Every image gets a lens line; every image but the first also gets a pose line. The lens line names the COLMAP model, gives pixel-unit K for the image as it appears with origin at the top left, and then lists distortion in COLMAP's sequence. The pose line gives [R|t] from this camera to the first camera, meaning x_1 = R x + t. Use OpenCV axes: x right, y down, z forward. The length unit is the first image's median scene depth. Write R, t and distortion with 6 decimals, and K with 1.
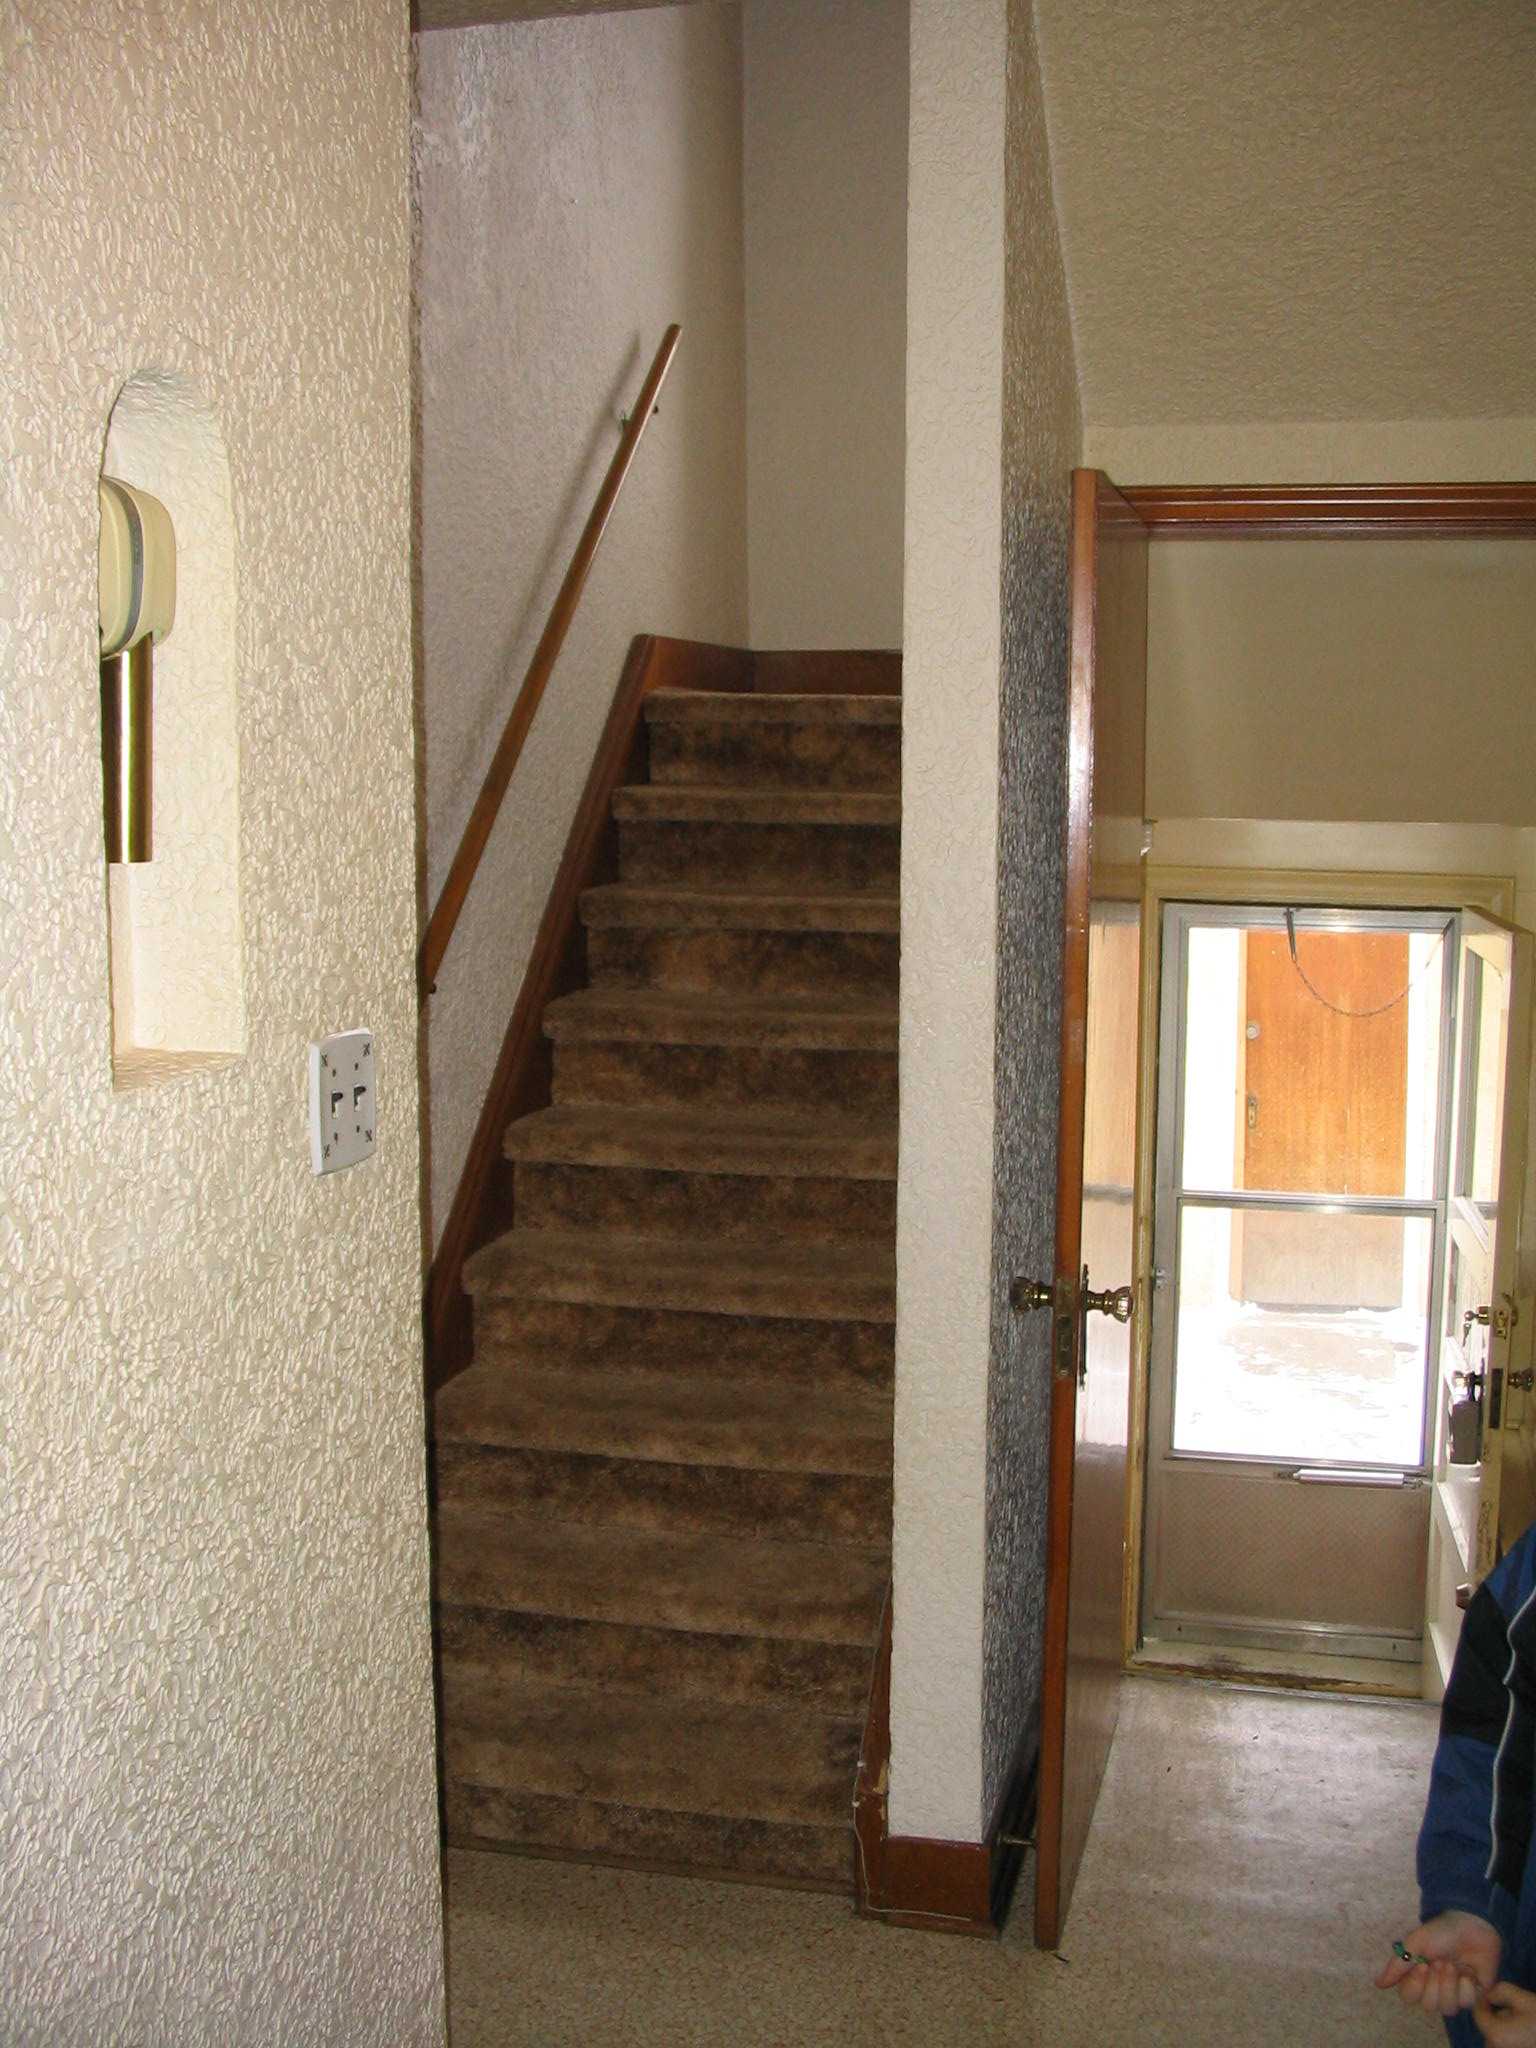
lens RADIAL K [[2148.6, 0, 772.7], [0, 2148.6, 1047.3], [0, 0, 1]] dist [-0.182374, 0.211288]
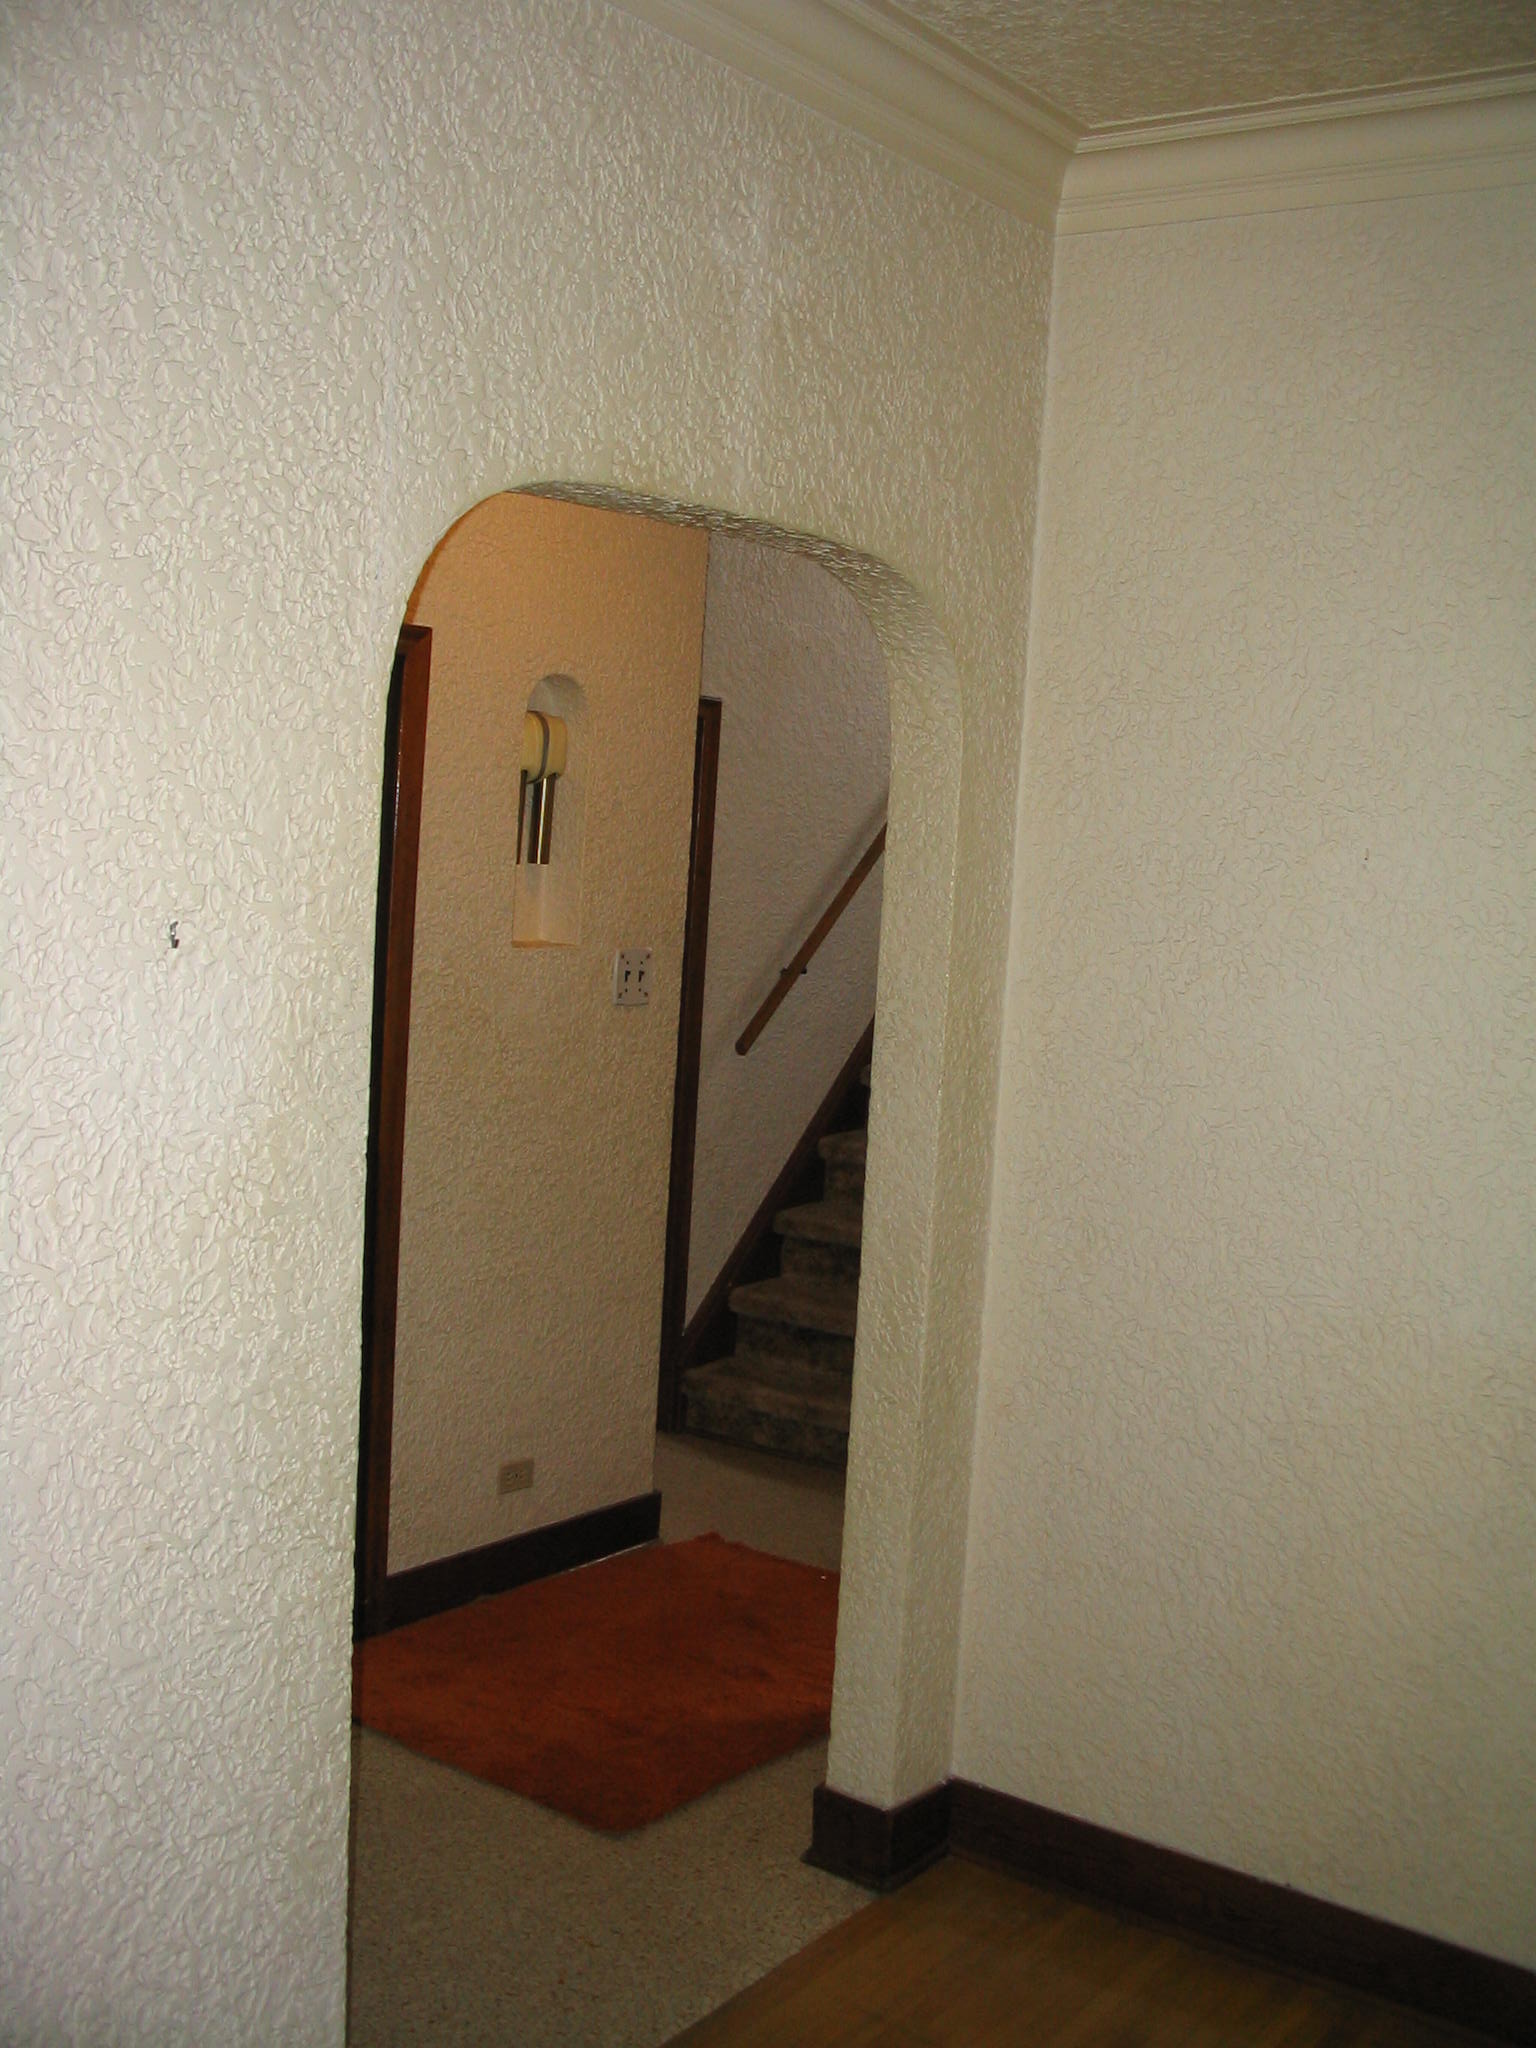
lens RADIAL K [[2148.6, 0, 772.7], [0, 2148.6, 1047.3], [0, 0, 1]] dist [-0.182374, 0.211288]
pose [[0.929537, 0.091349, -0.357235, 0.791908], [-0.108315, 0.993730, -0.027732, 0.152144], [0.352462, 0.064472, 0.933603, -1.135414]]
